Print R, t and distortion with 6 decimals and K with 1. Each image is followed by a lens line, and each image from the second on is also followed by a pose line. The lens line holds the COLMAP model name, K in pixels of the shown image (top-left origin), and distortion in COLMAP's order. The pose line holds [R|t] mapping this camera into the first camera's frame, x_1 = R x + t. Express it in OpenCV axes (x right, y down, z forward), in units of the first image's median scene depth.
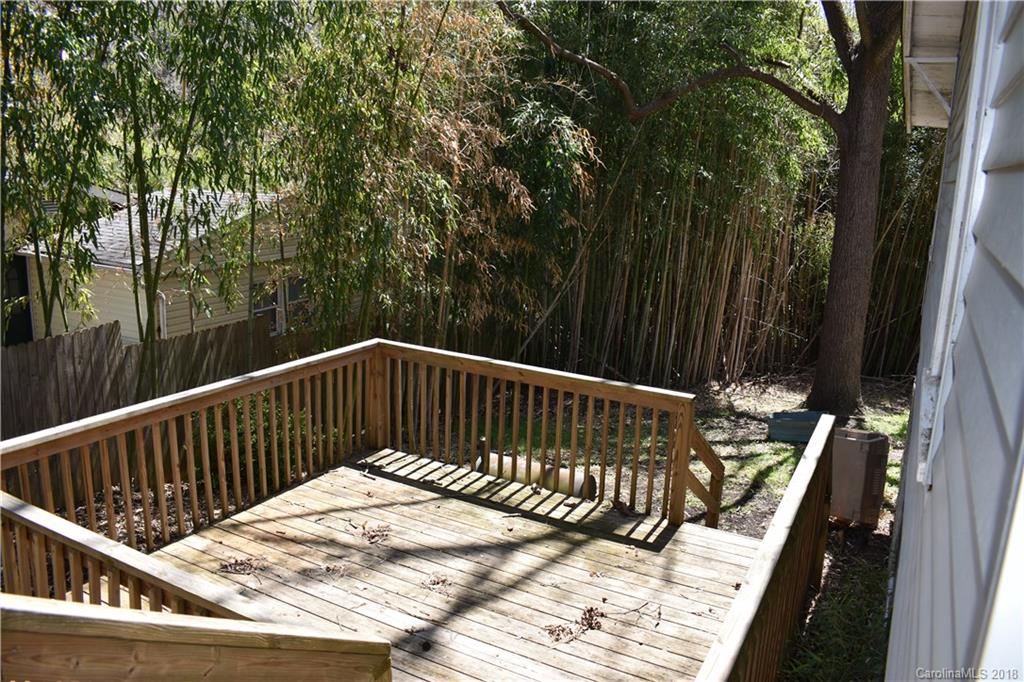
lens RADIAL K [[799.3, 0, 512.6], [0, 799.3, 342.4], [0, 0, 1]] dist [-0.097125, 0.014697]
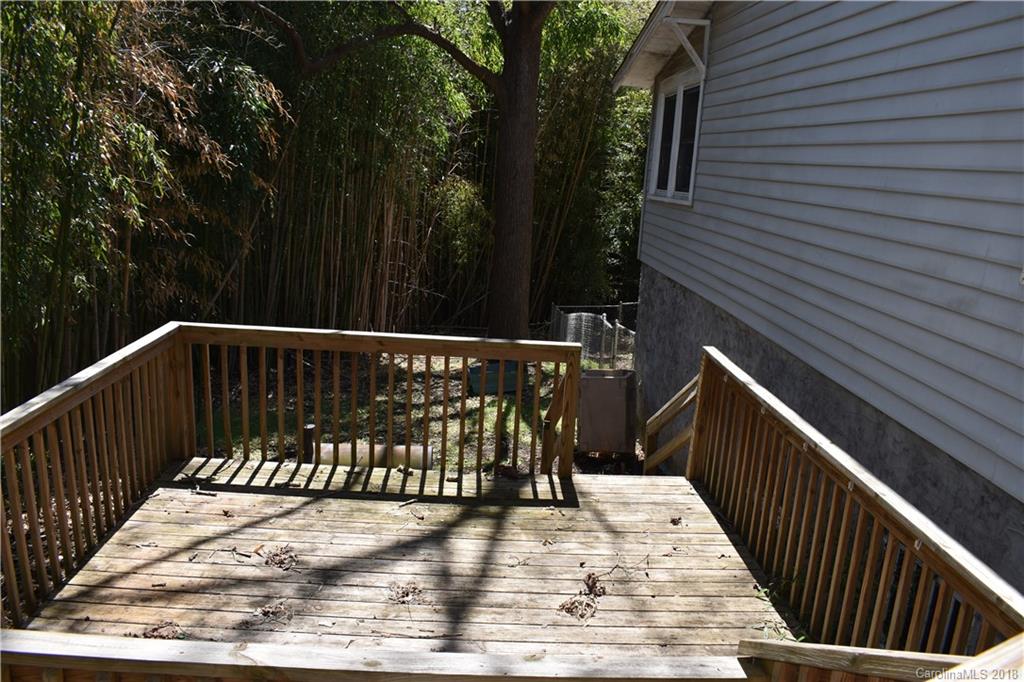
lens RADIAL K [[799.3, 0, 512.4], [0, 799.3, 343.5], [0, 0, 1]] dist [-0.097125, 0.014697]
pose [[0.859516, -0.107702, 0.499632, -0.316388], [0.089728, 0.994161, 0.059944, 0.000535], [-0.503171, -0.006692, 0.864161, 0.182495]]
